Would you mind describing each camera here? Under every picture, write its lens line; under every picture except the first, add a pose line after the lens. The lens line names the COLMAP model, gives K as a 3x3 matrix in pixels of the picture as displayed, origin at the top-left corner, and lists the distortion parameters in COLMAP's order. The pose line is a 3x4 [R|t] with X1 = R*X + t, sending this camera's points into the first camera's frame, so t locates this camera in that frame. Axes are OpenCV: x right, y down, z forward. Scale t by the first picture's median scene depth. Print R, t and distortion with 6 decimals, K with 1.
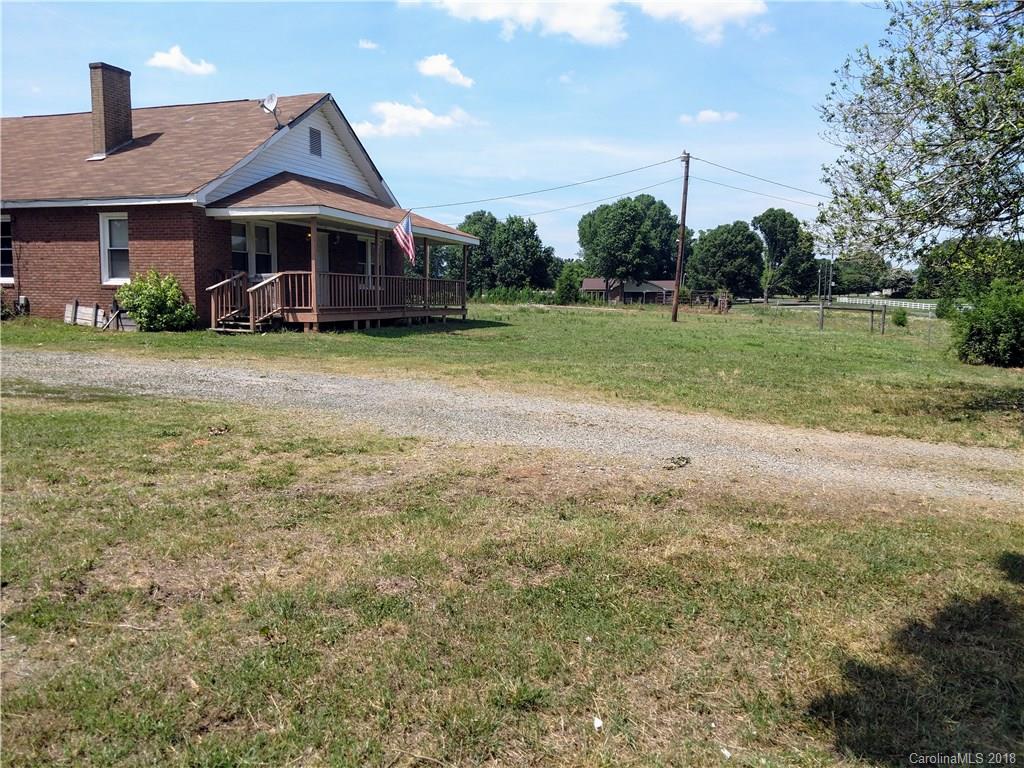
lens RADIAL K [[780.9, 0, 510.0], [0, 780.9, 381.7], [0, 0, 1]] dist [0.088595, -0.003448]
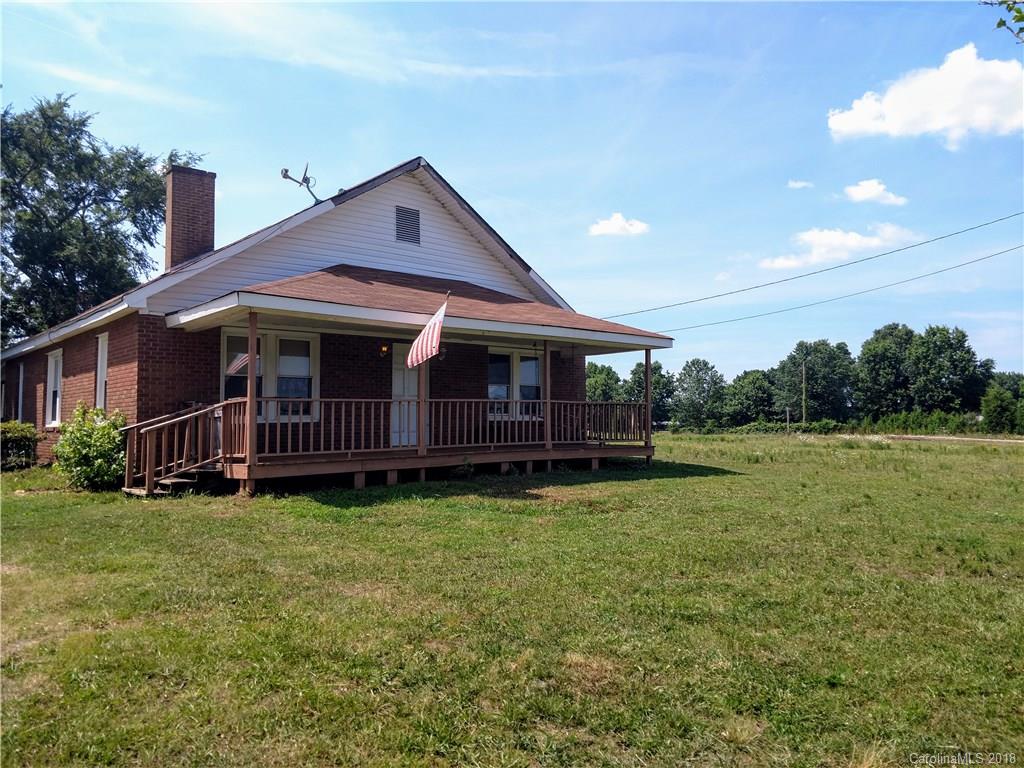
lens RADIAL K [[780.9, 0, 513.4], [0, 780.9, 385.3], [0, 0, 1]] dist [0.088595, -0.003448]
pose [[0.869614, -0.044516, -0.491721, 0.161077], [-0.034589, 0.987987, -0.150613, -0.042003], [0.492519, 0.147984, 0.857628, 0.378032]]
